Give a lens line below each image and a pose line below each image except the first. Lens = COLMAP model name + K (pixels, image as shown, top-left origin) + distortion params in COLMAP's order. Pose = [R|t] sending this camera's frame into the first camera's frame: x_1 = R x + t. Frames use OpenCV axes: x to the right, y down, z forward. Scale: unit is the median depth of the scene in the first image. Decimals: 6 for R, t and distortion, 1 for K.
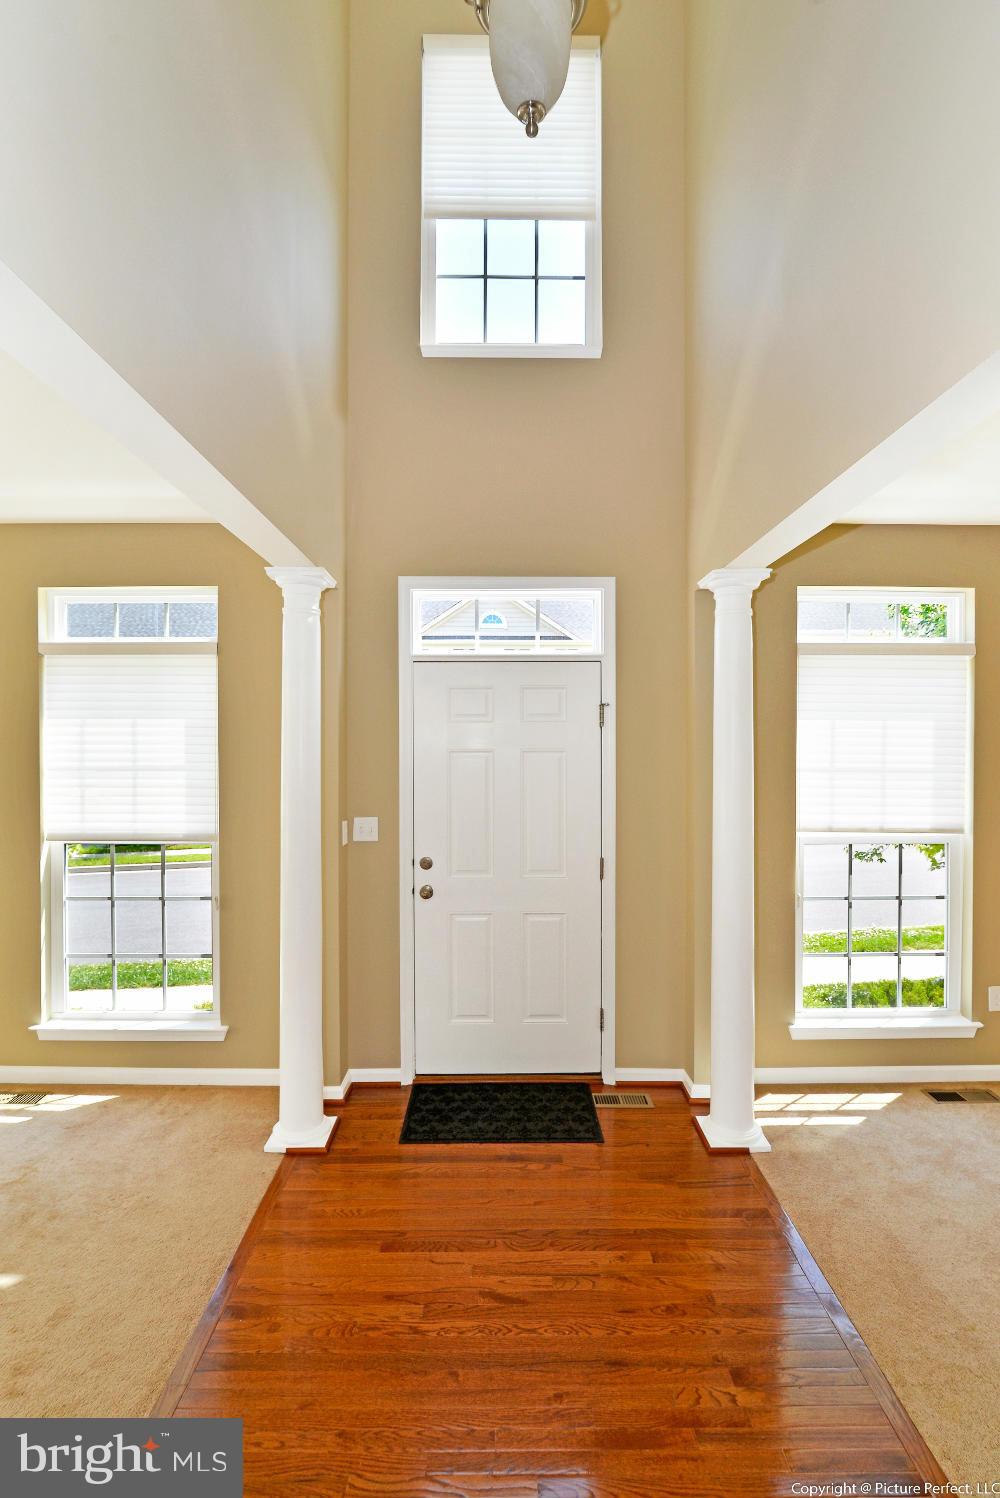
lens RADIAL K [[712.2, 0, 494.8], [0, 712.2, 761.2], [0, 0, 1]] dist [-0.013442, -0.000649]
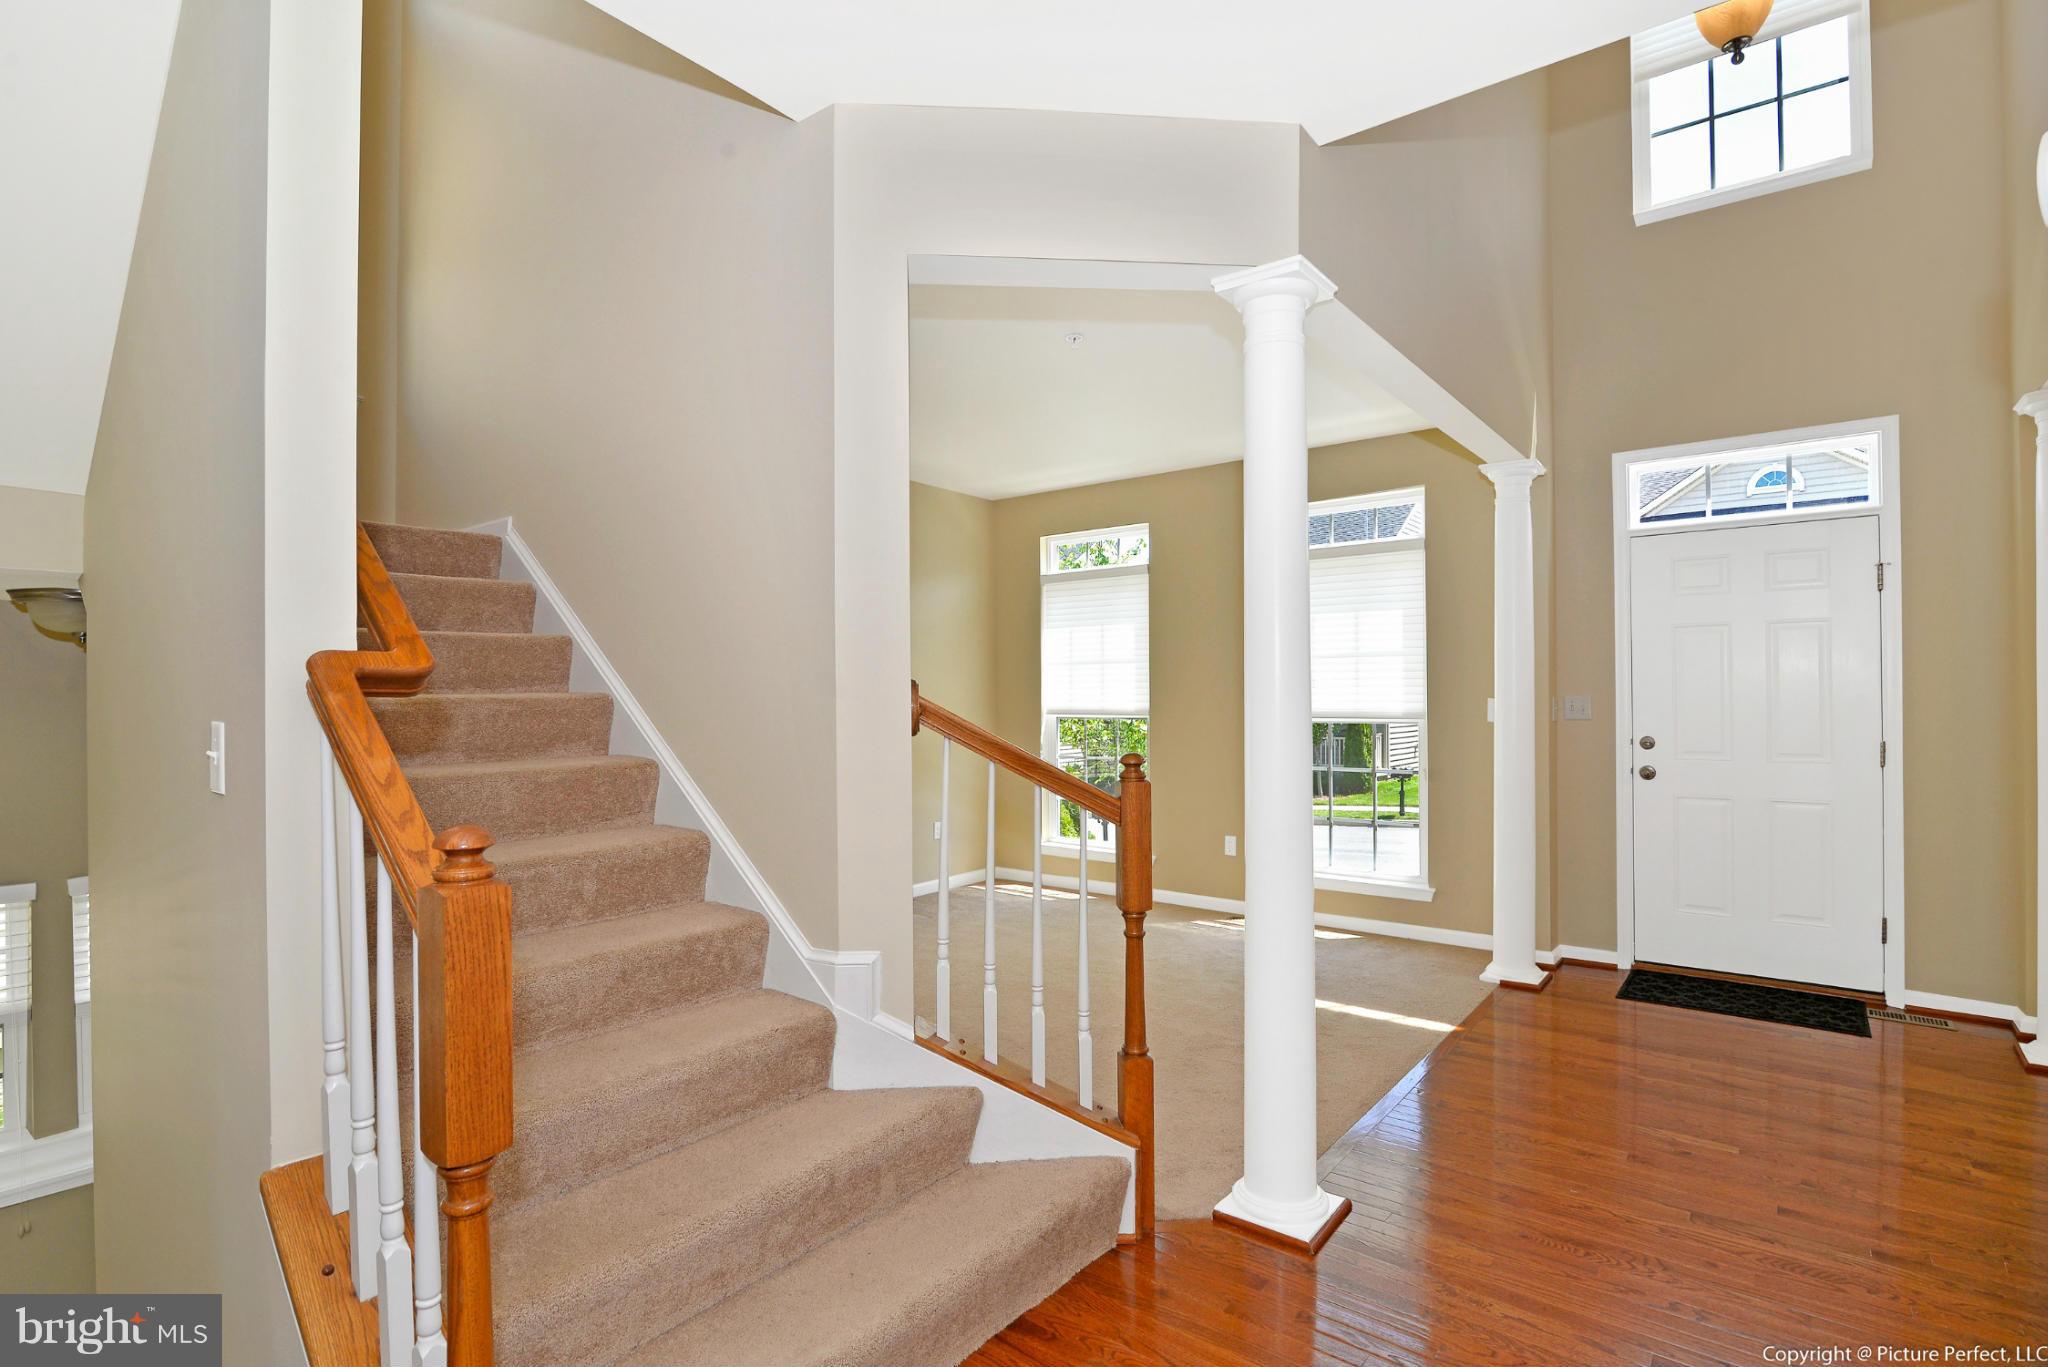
lens RADIAL K [[973.6, 0, 1046.2], [0, 973.6, 687.3], [0, 0, 1]] dist [-0.013442, -0.000649]
pose [[0.788488, -0.009858, -0.614971, 0.070678], [-0.008334, 0.999609, -0.026708, 0.110630], [0.614994, 0.026184, 0.788097, -0.548965]]
